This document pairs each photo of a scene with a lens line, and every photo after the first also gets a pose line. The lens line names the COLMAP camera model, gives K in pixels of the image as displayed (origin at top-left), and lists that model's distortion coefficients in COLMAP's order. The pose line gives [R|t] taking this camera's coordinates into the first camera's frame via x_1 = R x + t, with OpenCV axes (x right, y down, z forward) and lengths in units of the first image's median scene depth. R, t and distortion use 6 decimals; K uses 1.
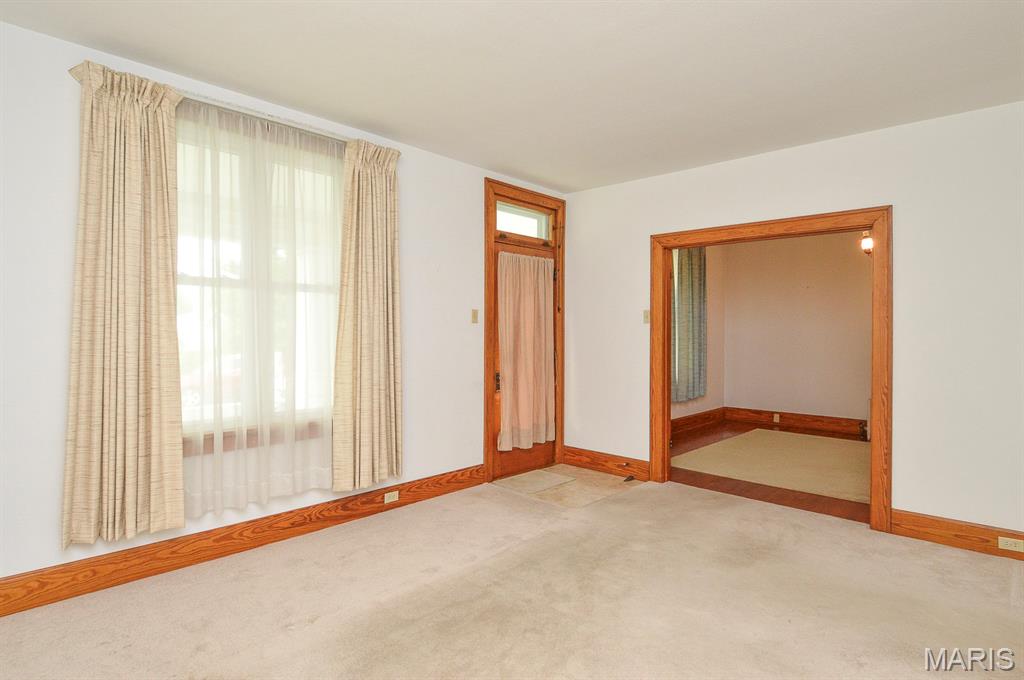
lens RADIAL K [[550.4, 0, 513.7], [0, 550.4, 336.0], [0, 0, 1]] dist [0.030681, -0.031937]
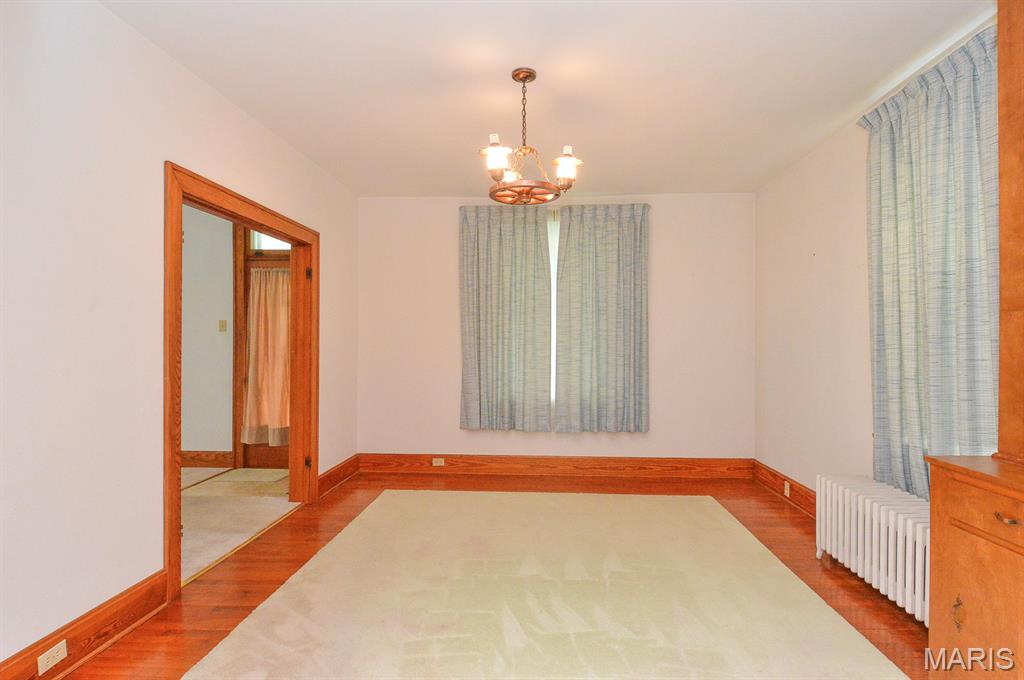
lens RADIAL K [[546.0, 0, 515.4], [0, 546.0, 344.9], [0, 0, 1]] dist [0.024325, -0.029369]
pose [[0.644591, 0.001626, -0.764525, 1.234513], [-0.006750, 0.999971, -0.003564, 0.005670], [0.764497, 0.007458, 0.644584, 0.713240]]
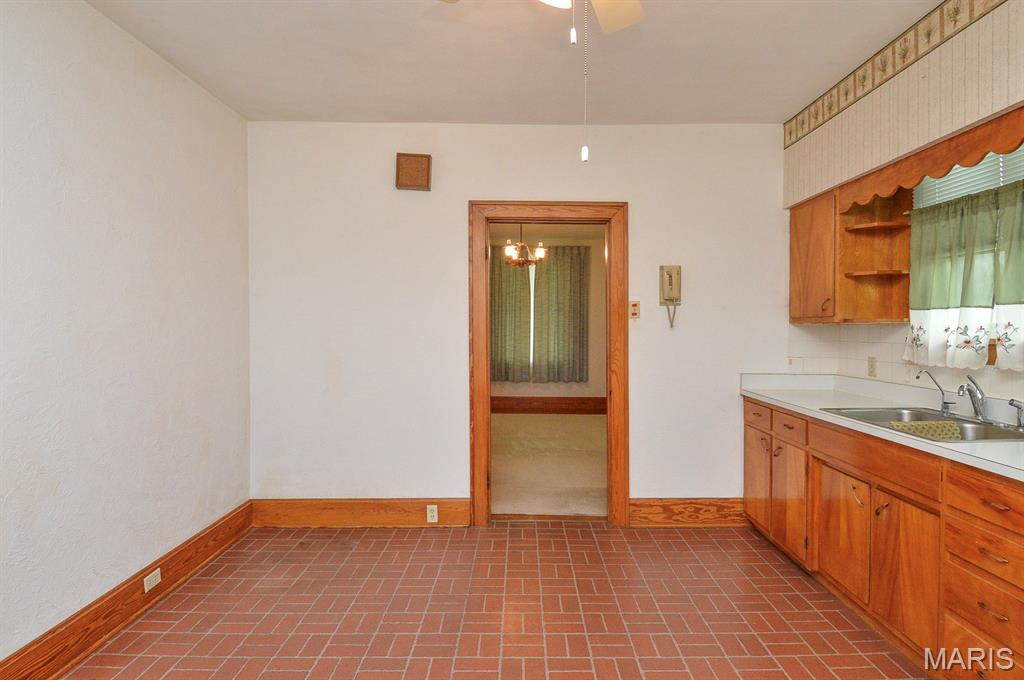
lens RADIAL K [[546.0, 0, 515.4], [0, 546.0, 344.9], [0, 0, 1]] dist [0.024325, -0.029369]
pose [[0.680120, 0.027424, -0.732587, 1.757042], [-0.011219, 0.999572, 0.027003, 0.003580], [0.733015, -0.010147, 0.680137, 0.186120]]
